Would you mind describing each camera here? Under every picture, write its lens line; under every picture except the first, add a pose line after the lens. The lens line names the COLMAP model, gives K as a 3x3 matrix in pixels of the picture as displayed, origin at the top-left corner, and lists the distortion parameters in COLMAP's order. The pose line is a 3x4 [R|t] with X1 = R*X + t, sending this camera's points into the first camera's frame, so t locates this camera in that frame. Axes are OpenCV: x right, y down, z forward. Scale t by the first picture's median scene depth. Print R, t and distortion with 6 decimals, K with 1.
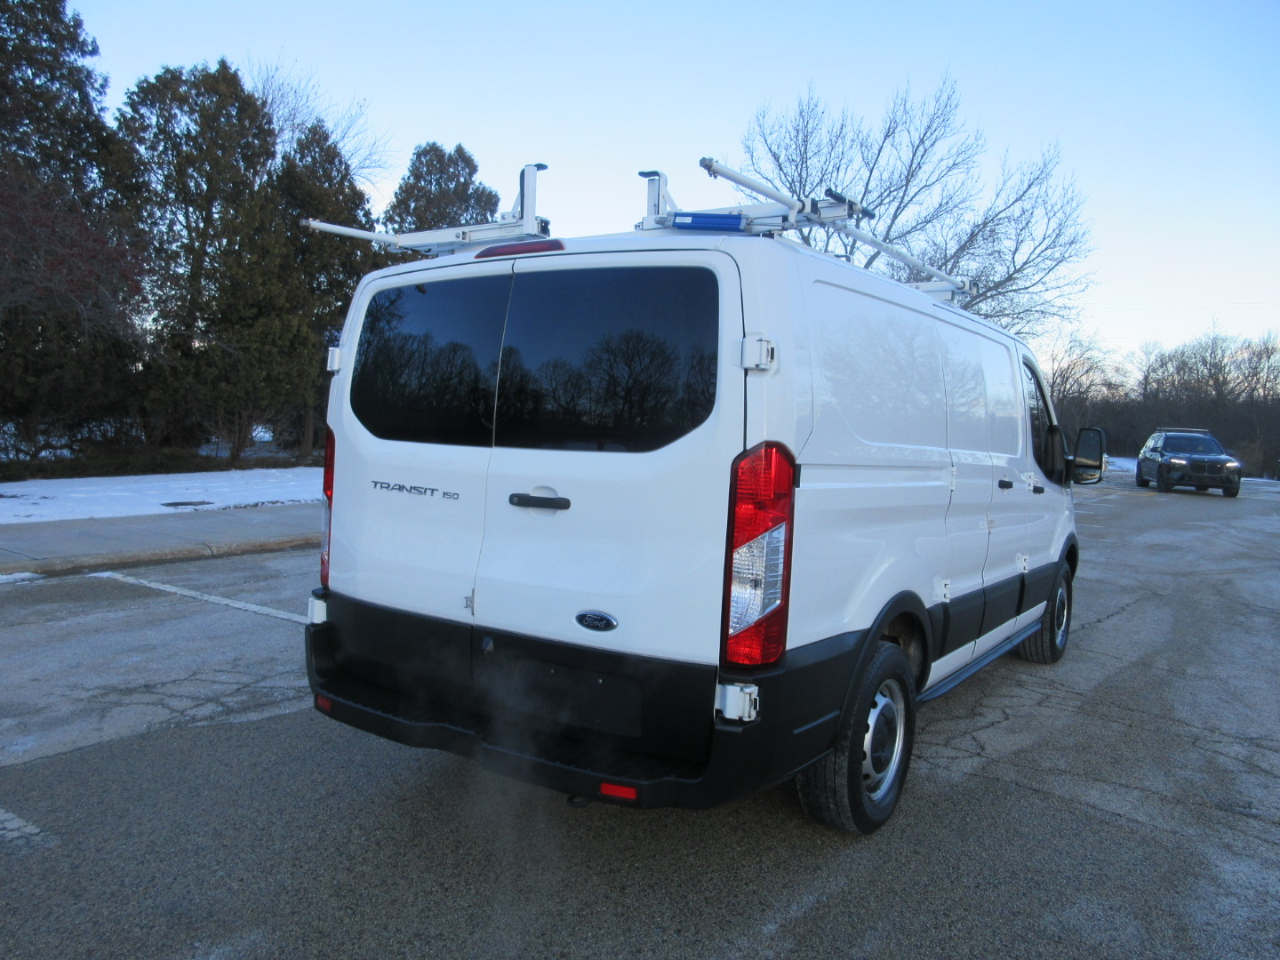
lens RADIAL K [[978.7, 0, 641.3], [0, 978.7, 481.0], [0, 0, 1]] dist [0.005502, 0.003824]
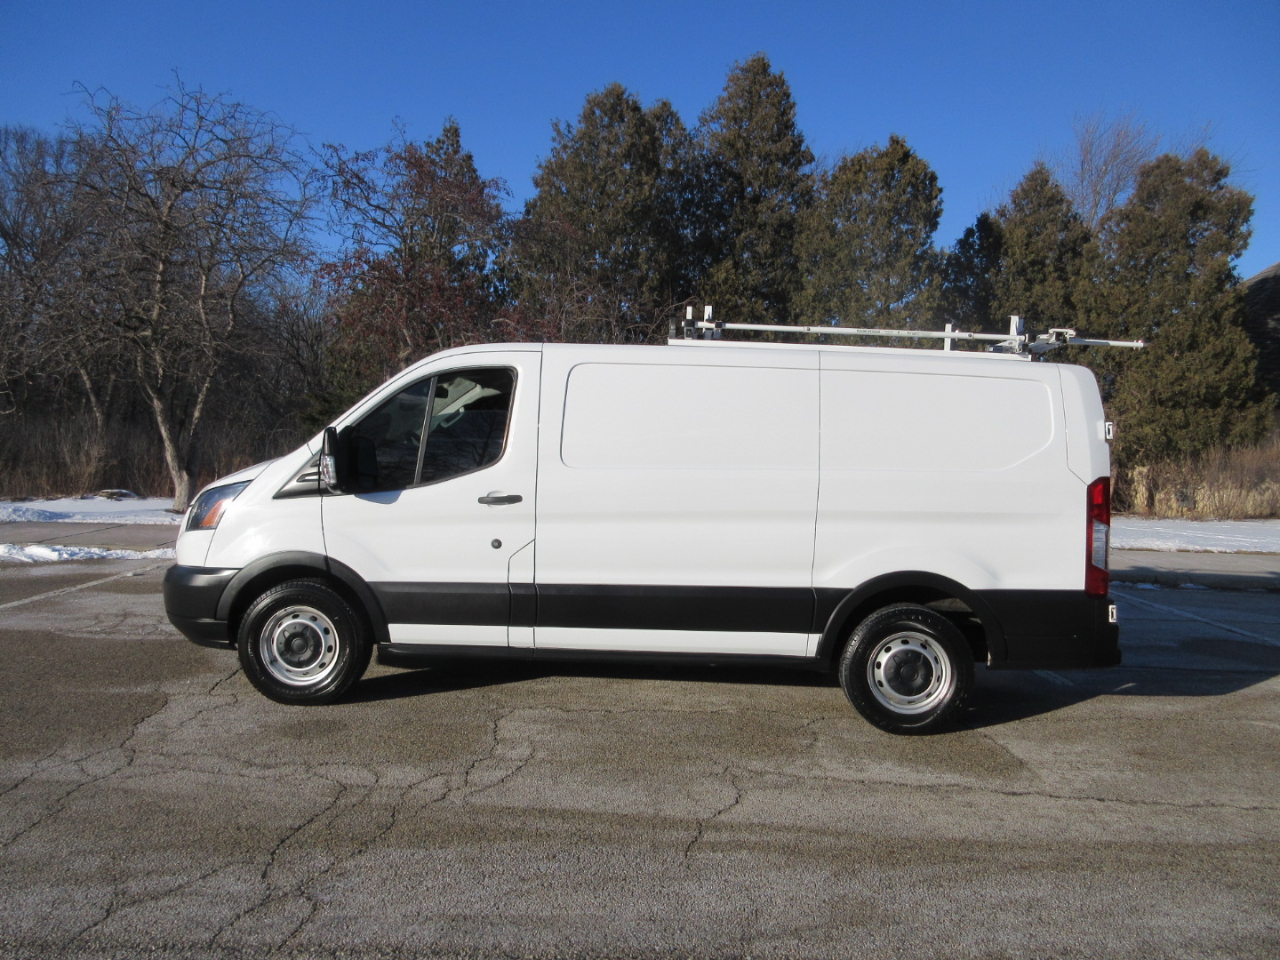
lens RADIAL K [[977.1, 0, 658.2], [0, 977.1, 483.7], [0, 0, 1]] dist [0.006197, -0.001620]
pose [[0.578847, 0.013647, -0.815322, 0.286747], [-0.062396, 0.997670, -0.027600, -0.001438], [0.813045, 0.066849, 0.578350, 0.177964]]
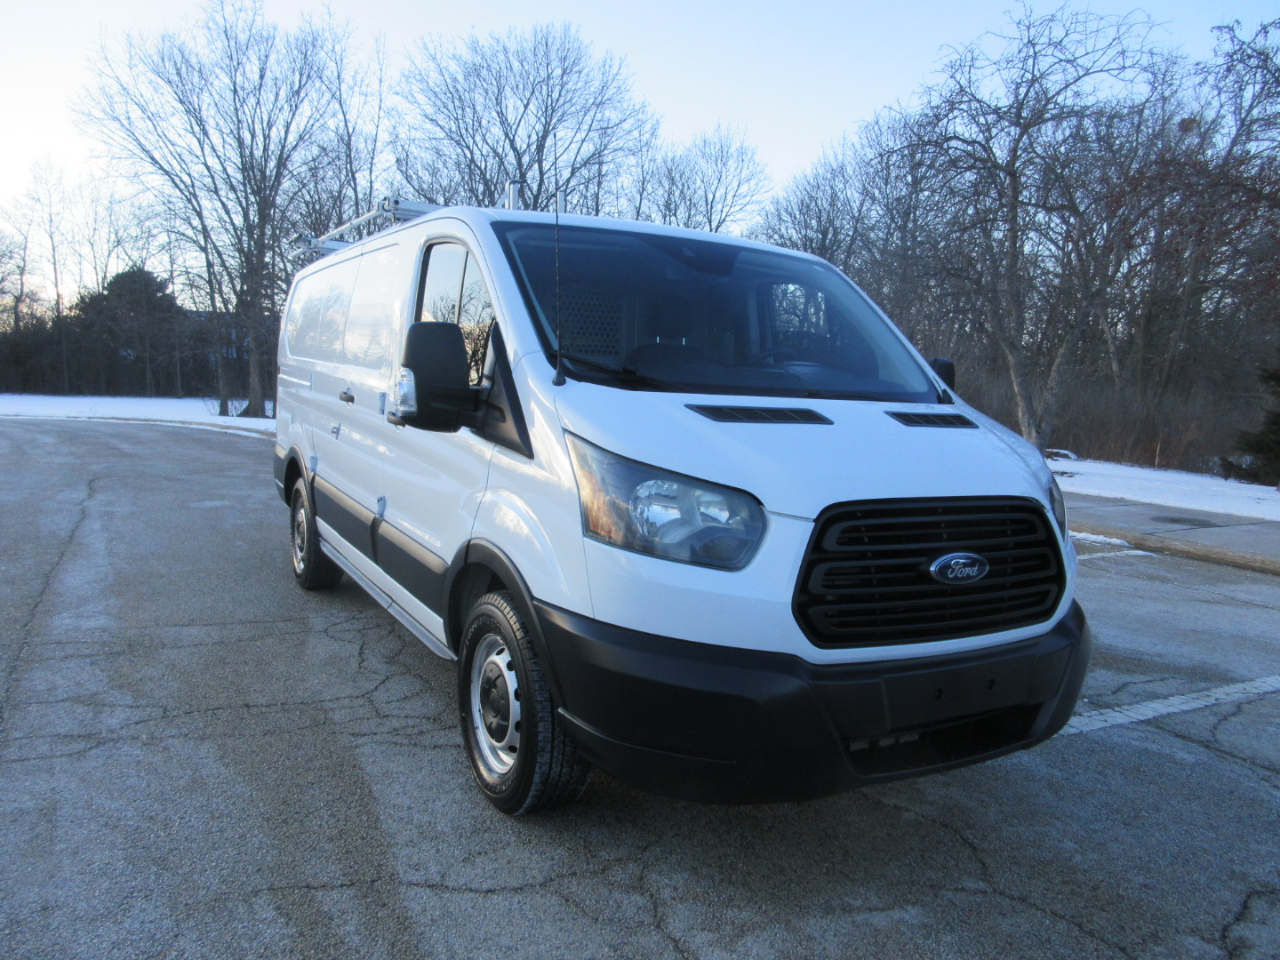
lens RADIAL K [[978.7, 0, 641.3], [0, 978.7, 481.0], [0, 0, 1]] dist [0.005502, 0.003824]
pose [[-0.458514, 0.039201, -0.887822, 0.238717], [-0.117687, 0.987549, 0.104384, -0.010787], [0.880860, 0.152347, -0.448192, 0.366550]]
